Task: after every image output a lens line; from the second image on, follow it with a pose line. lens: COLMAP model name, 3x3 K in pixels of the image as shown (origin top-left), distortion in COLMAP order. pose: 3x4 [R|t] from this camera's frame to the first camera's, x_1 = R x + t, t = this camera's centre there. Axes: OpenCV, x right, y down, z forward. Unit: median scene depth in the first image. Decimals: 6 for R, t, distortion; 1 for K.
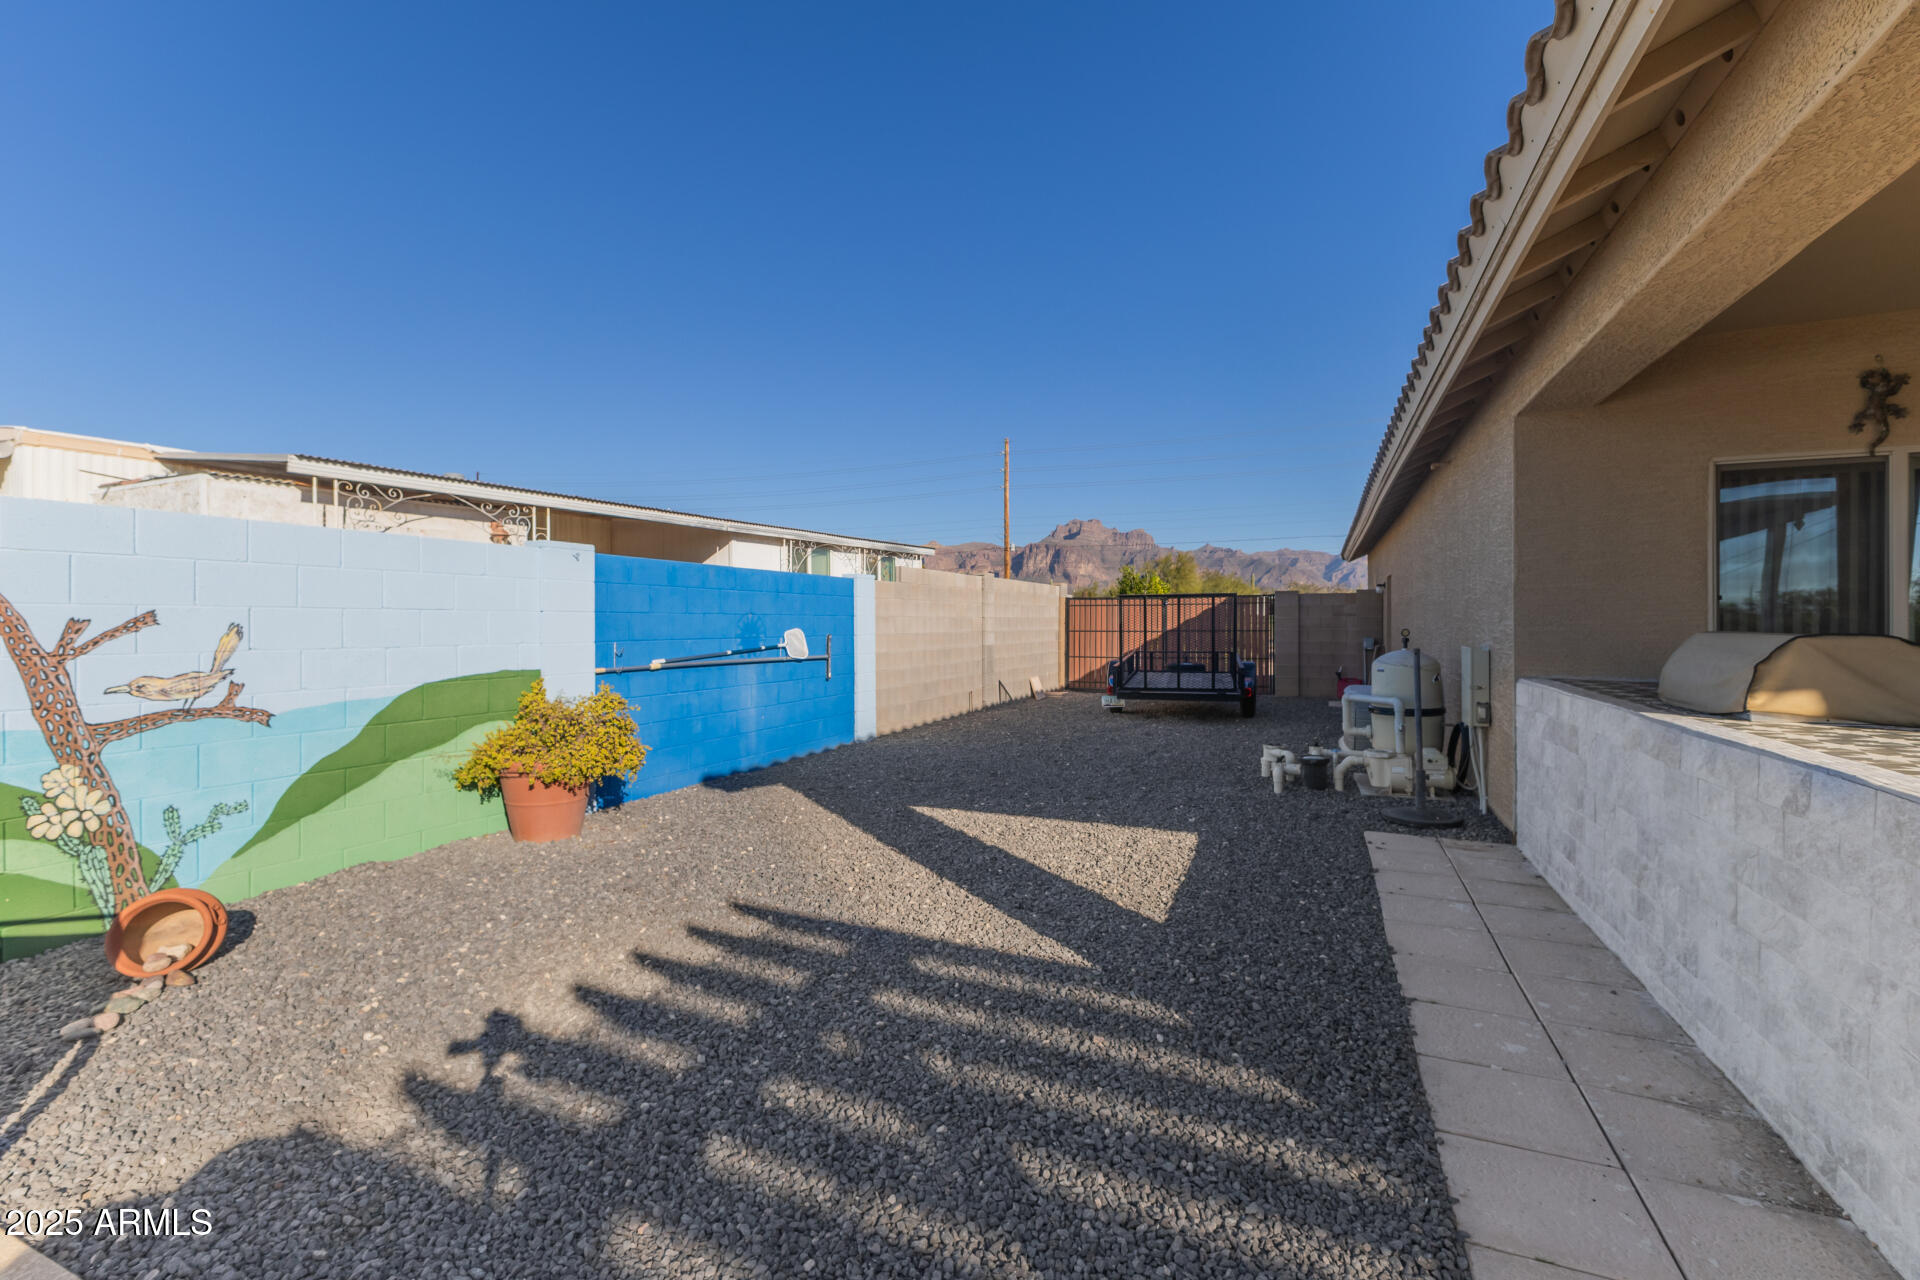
lens RADIAL K [[822.3, 0, 944.0], [0, 822.3, 625.7], [0, 0, 1]] dist [0.004343, -0.000153]
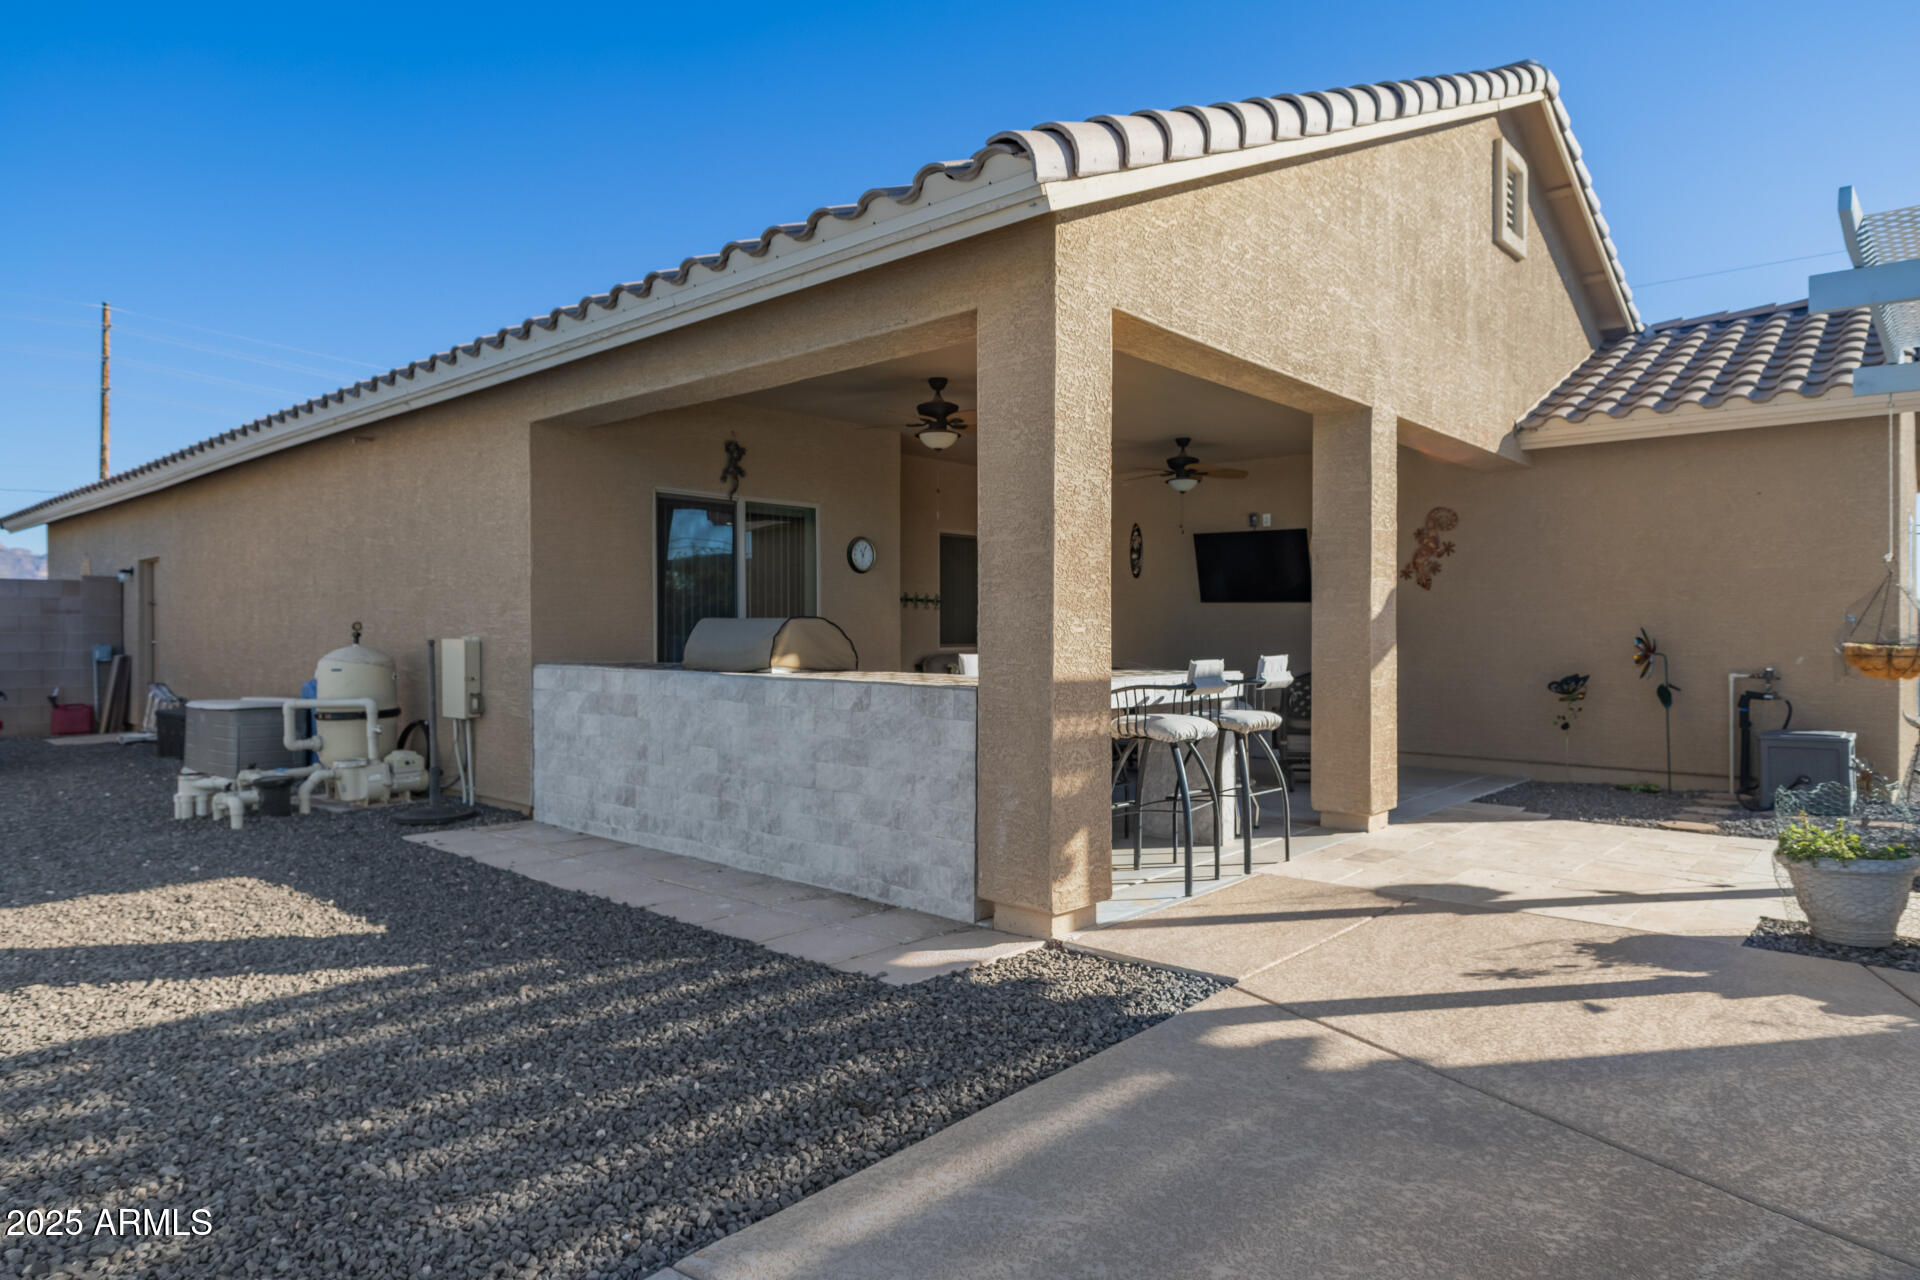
lens RADIAL K [[1147.8, 0, 962.0], [0, 1147.8, 637.0], [0, 0, 1]] dist [0.002670, -0.000156]
pose [[0.293109, 0.000034, 0.956079, -0.816078], [0.003553, 0.999993, -0.001125, 0.044734], [-0.956072, 0.003726, 0.293107, 0.032717]]
